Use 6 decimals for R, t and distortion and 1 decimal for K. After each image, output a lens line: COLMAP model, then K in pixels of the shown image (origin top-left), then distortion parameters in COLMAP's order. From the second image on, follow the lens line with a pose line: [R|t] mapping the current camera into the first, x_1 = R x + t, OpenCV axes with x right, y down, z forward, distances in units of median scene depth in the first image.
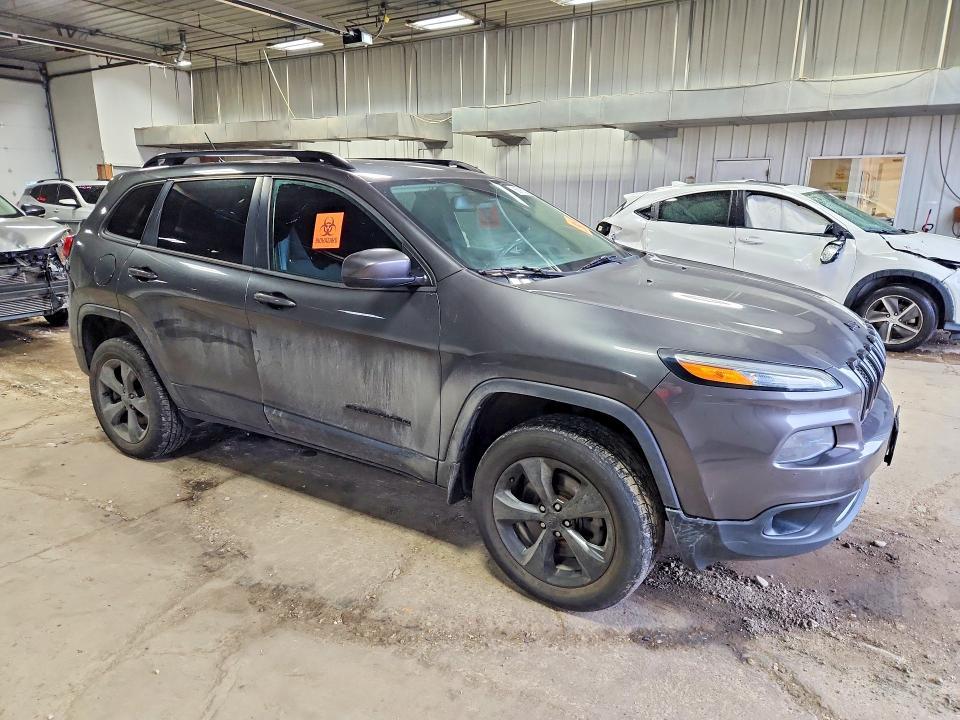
lens RADIAL K [[662.6, 0, 486.3], [0, 662.6, 363.6], [0, 0, 1]] dist [0.038941, -0.012394]
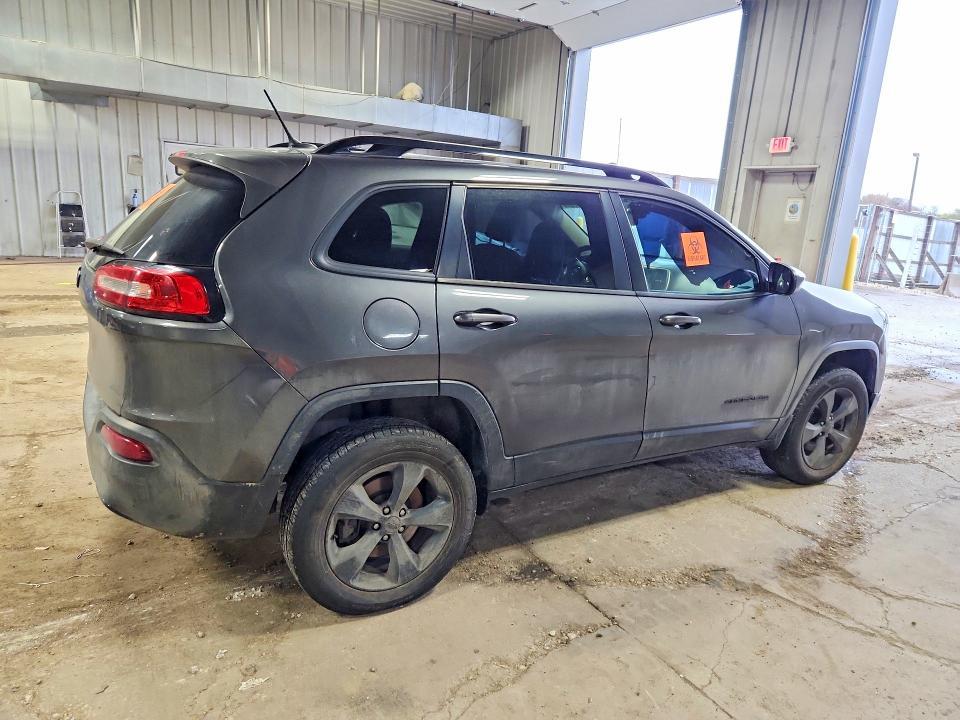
lens RADIAL K [[662.6, 0, 485.3], [0, 662.6, 357.2], [0, 0, 1]] dist [0.038941, -0.012394]
pose [[0.433348, -0.187065, 0.881599, -1.254196], [0.163417, 0.978315, 0.127260, -0.203053], [-0.886287, 0.088920, 0.454520, 0.759363]]
